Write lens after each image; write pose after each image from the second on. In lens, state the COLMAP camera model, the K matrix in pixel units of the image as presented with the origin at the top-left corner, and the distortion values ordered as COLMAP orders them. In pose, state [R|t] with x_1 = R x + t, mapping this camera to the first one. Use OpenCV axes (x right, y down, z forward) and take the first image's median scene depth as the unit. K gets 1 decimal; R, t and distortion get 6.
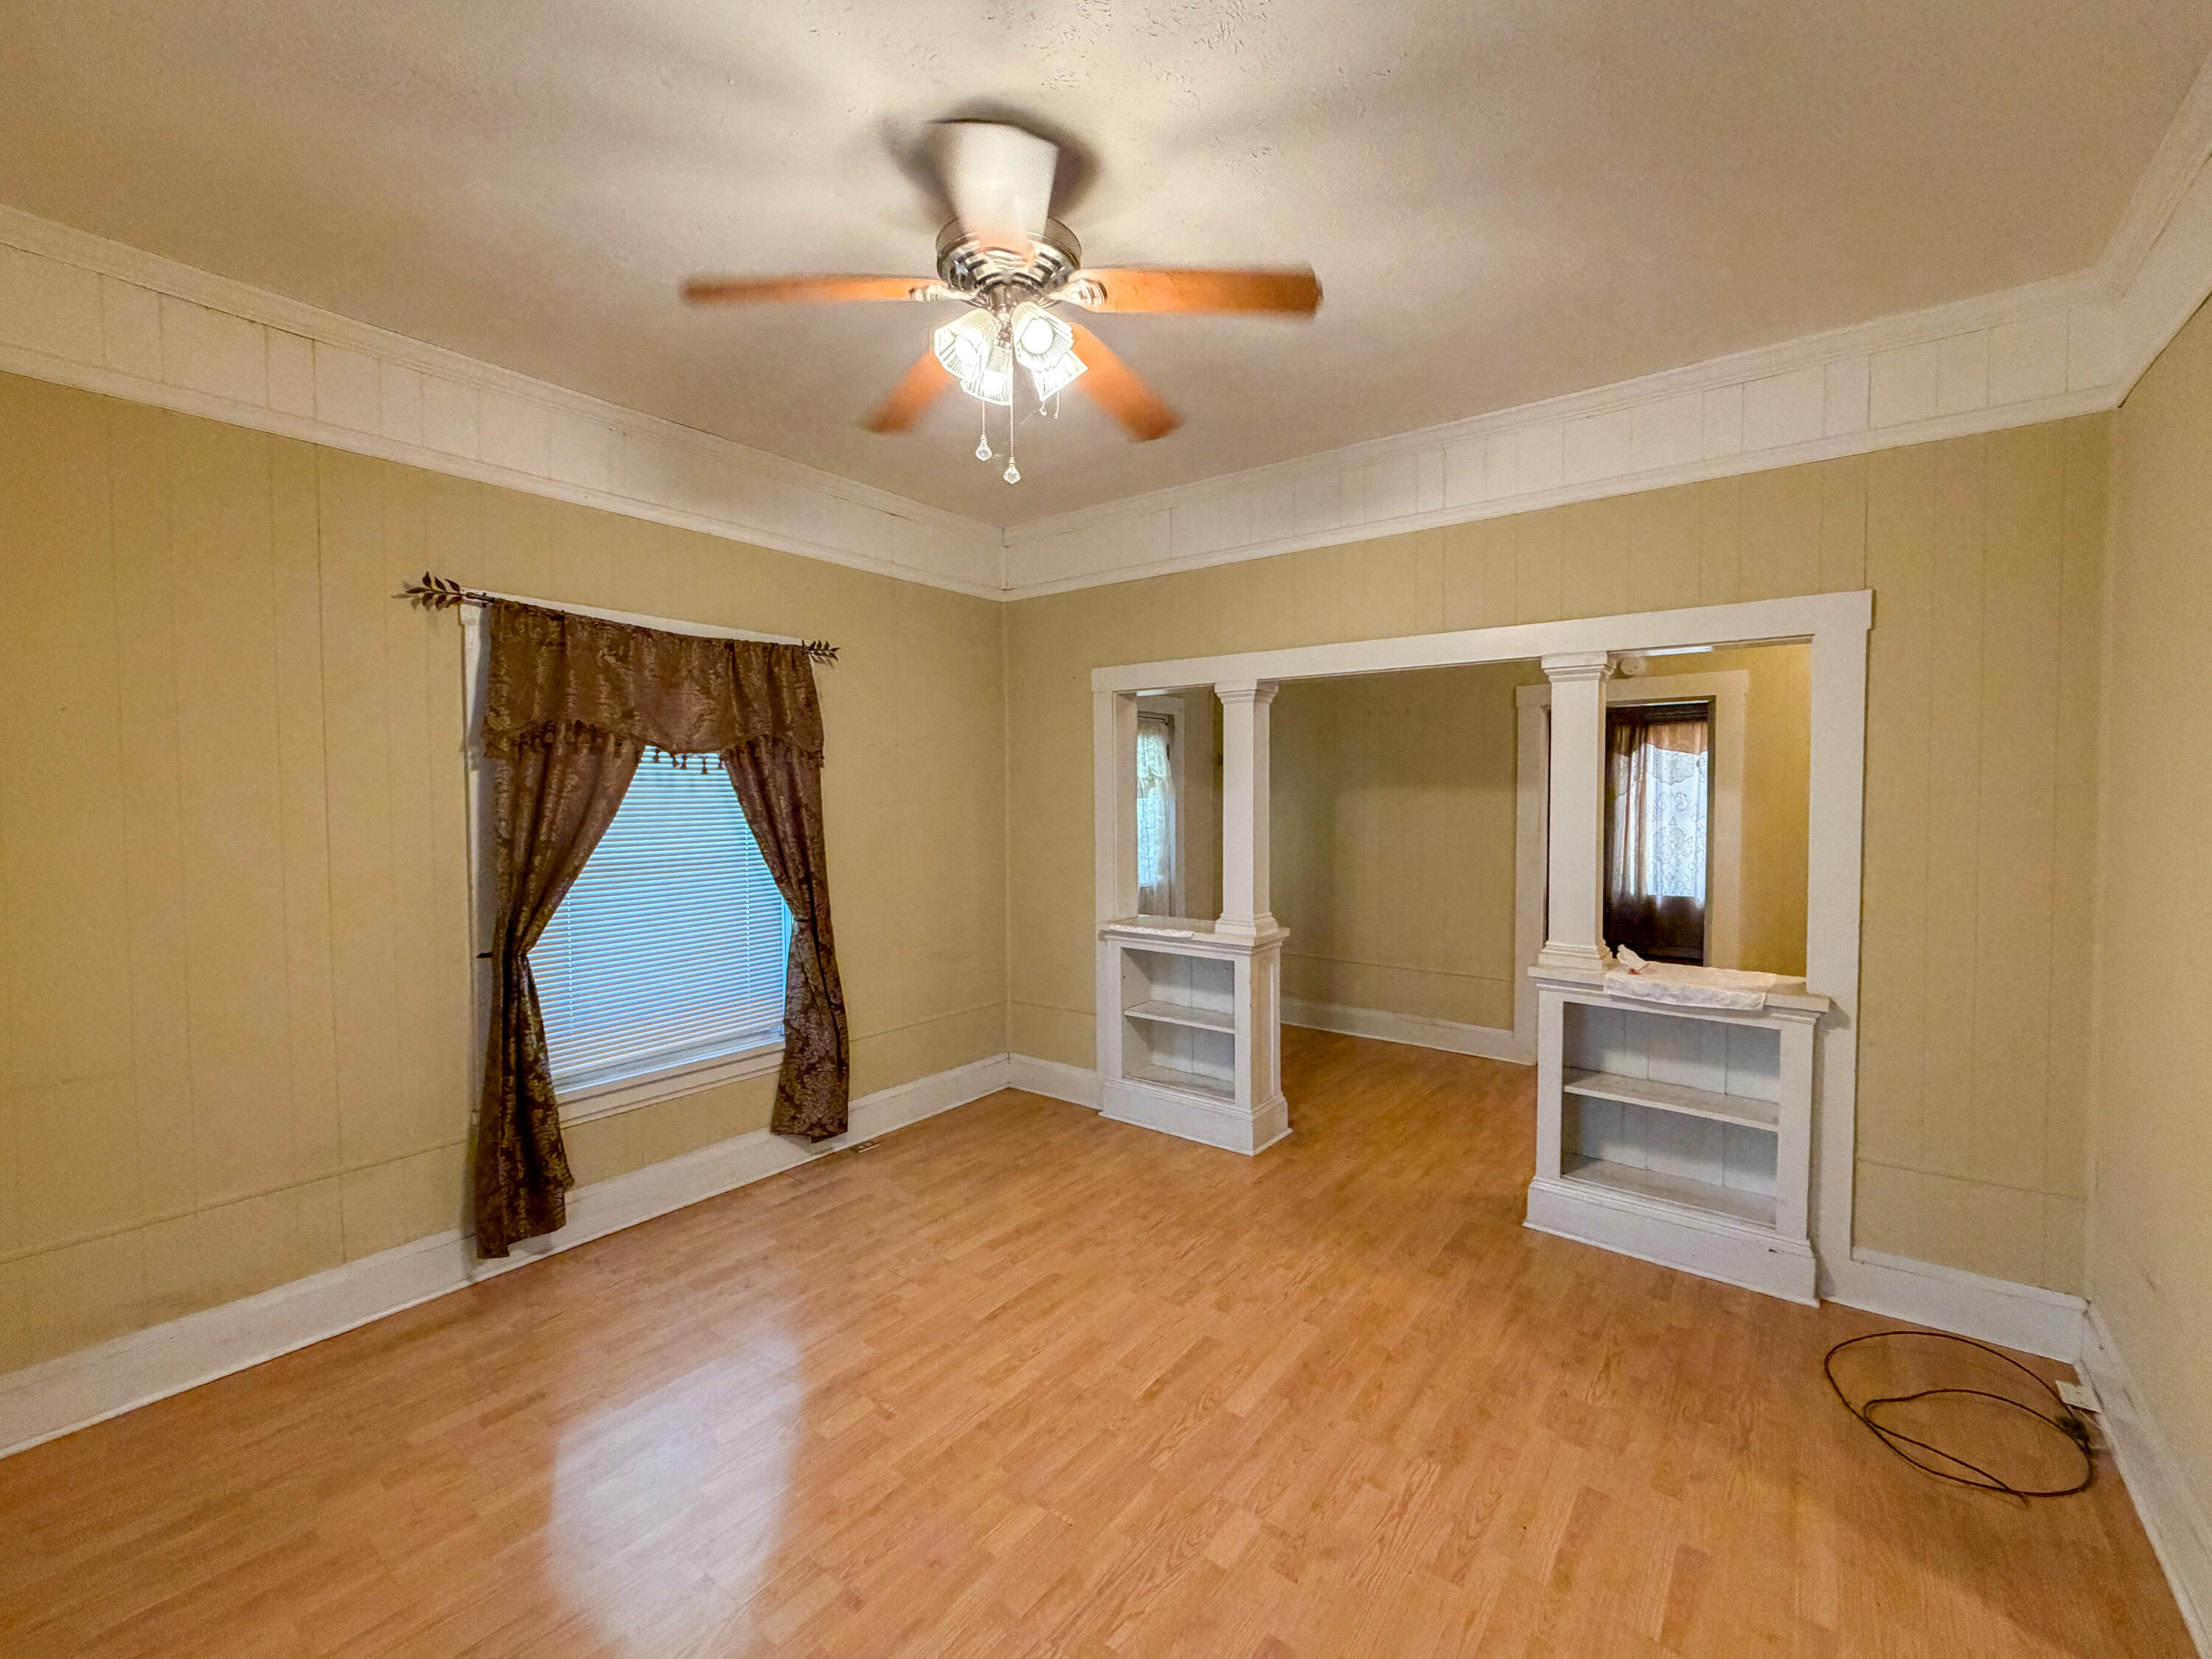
lens RADIAL K [[912.7, 0, 1106.0], [0, 912.7, 829.5], [0, 0, 1]] dist [0.001402, -0.000077]
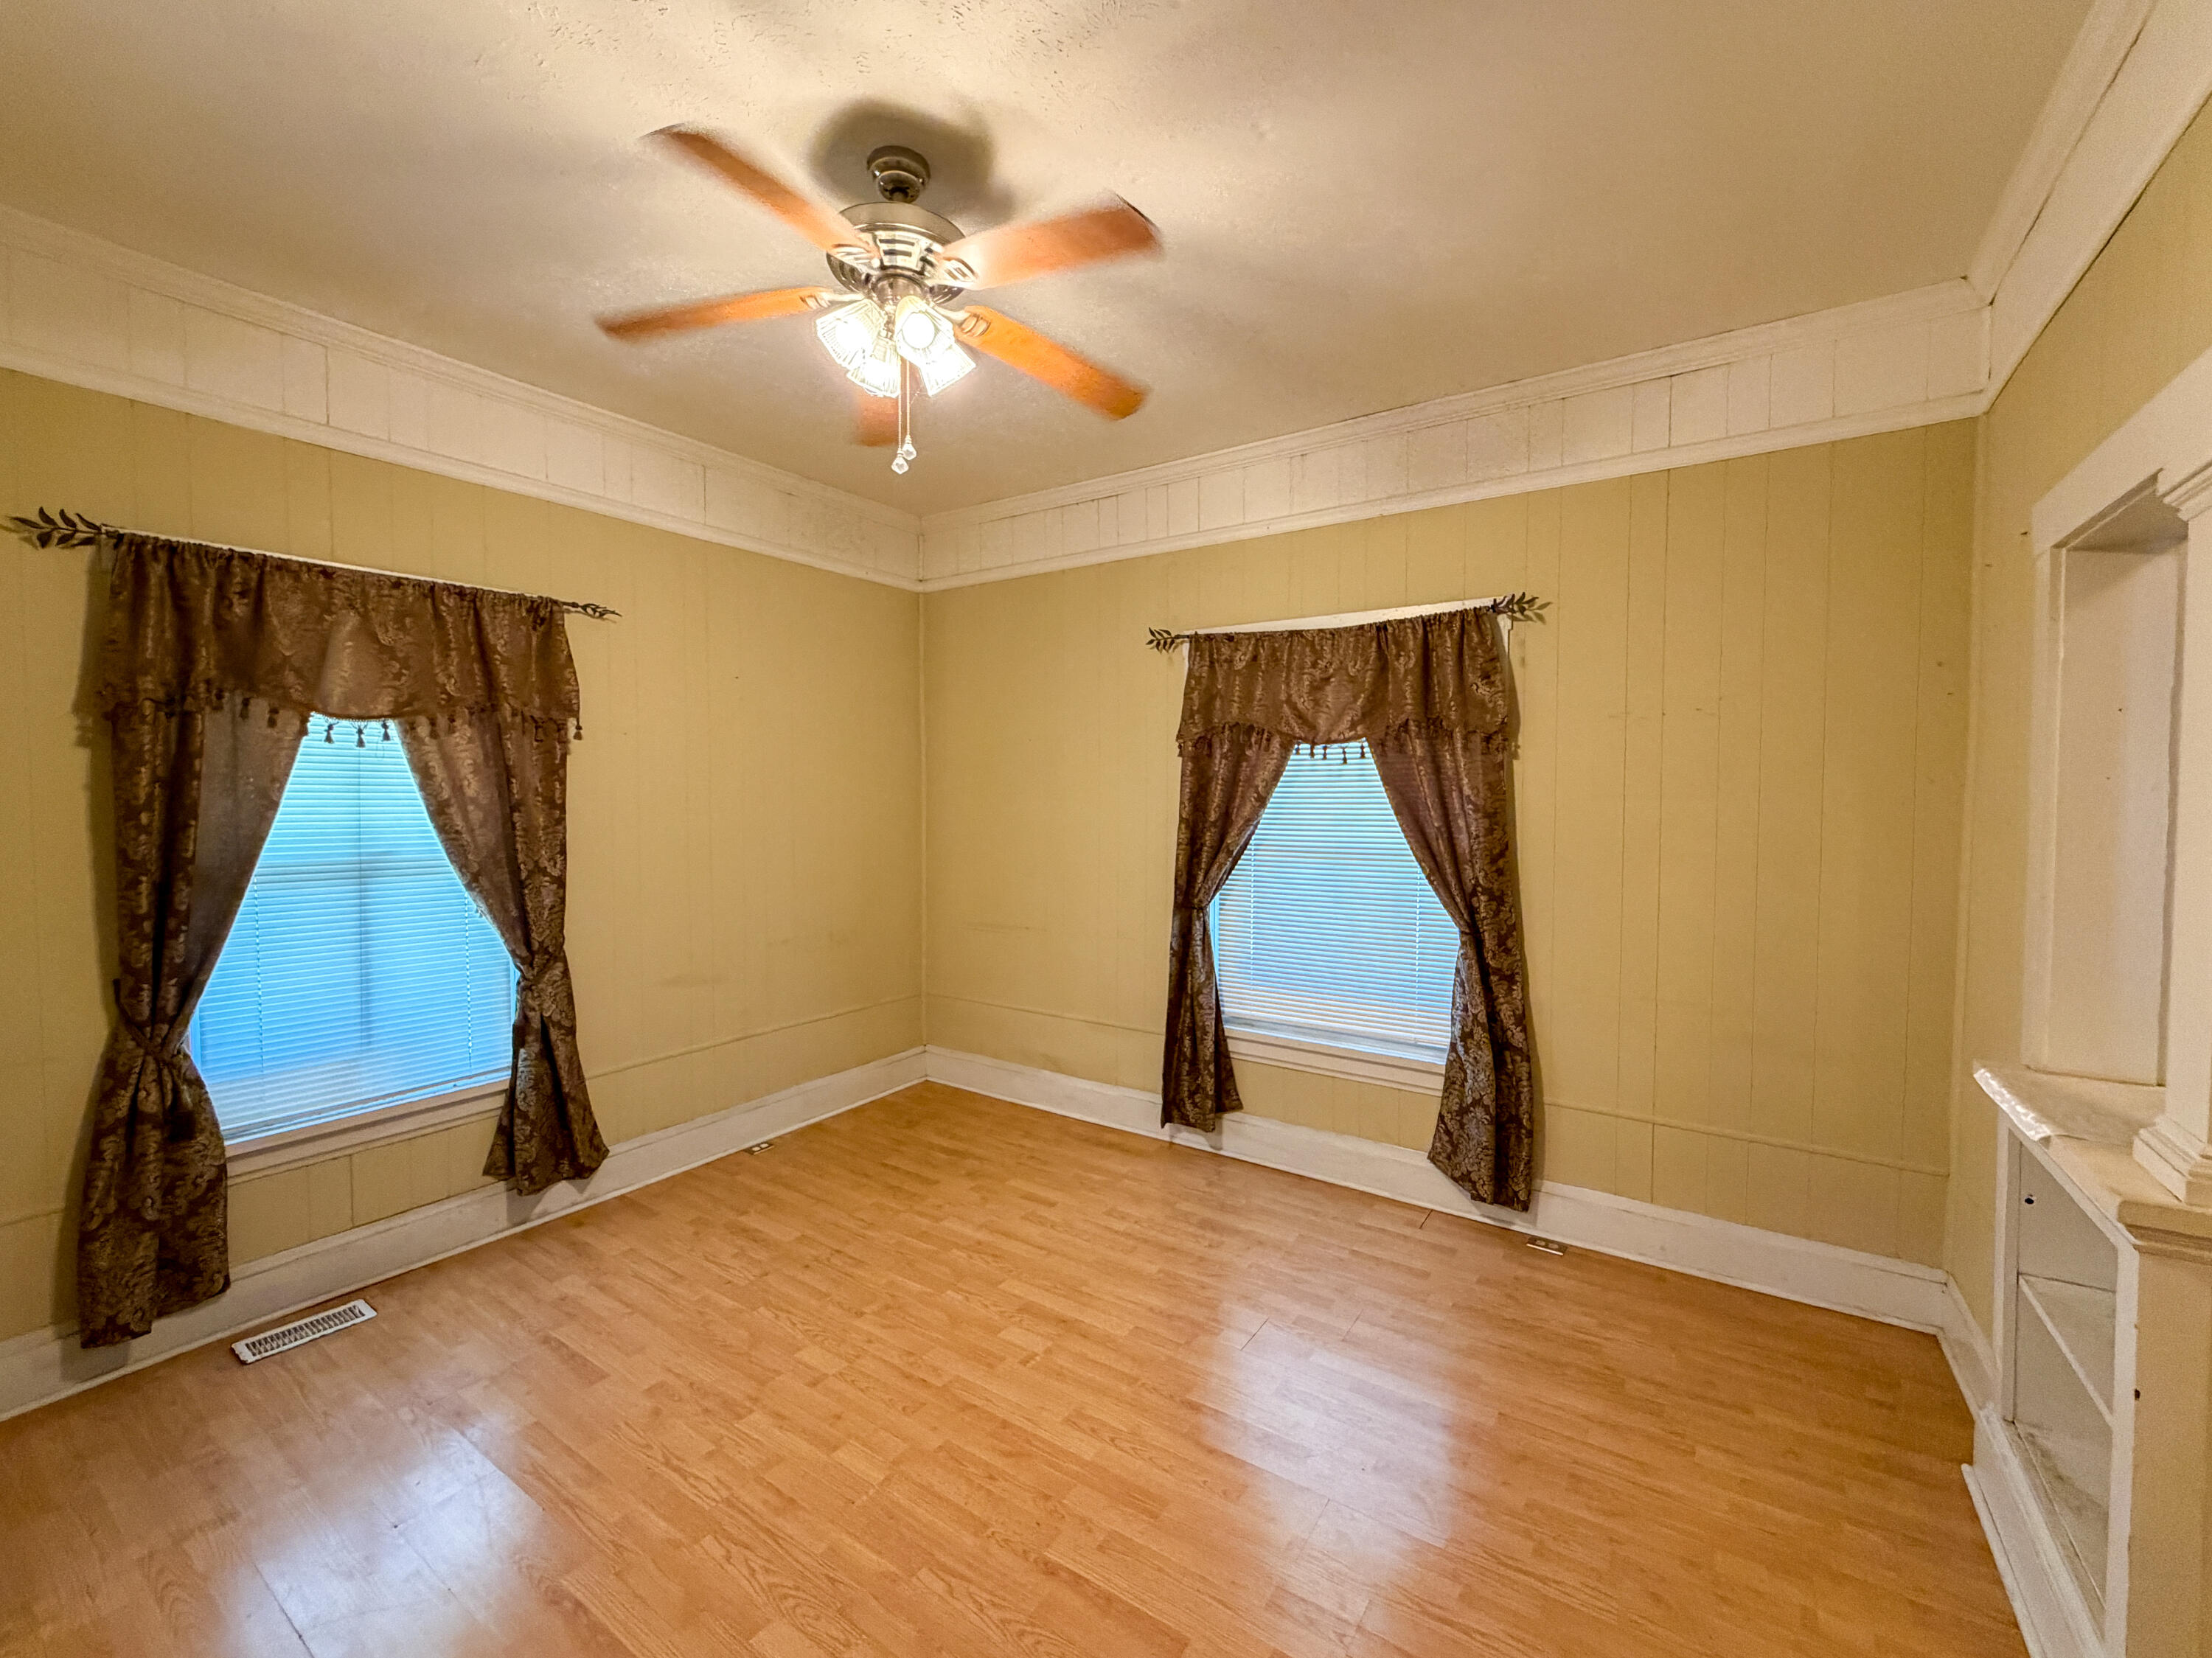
lens RADIAL K [[912.6, 0, 1106.0], [0, 912.6, 829.0], [0, 0, 1]] dist [0.001402, -0.000077]
pose [[0.060697, 0.045984, -0.997096, 0.502702], [-0.039688, 0.998260, 0.043622, -0.020775], [0.997367, 0.036925, 0.062416, 0.626029]]
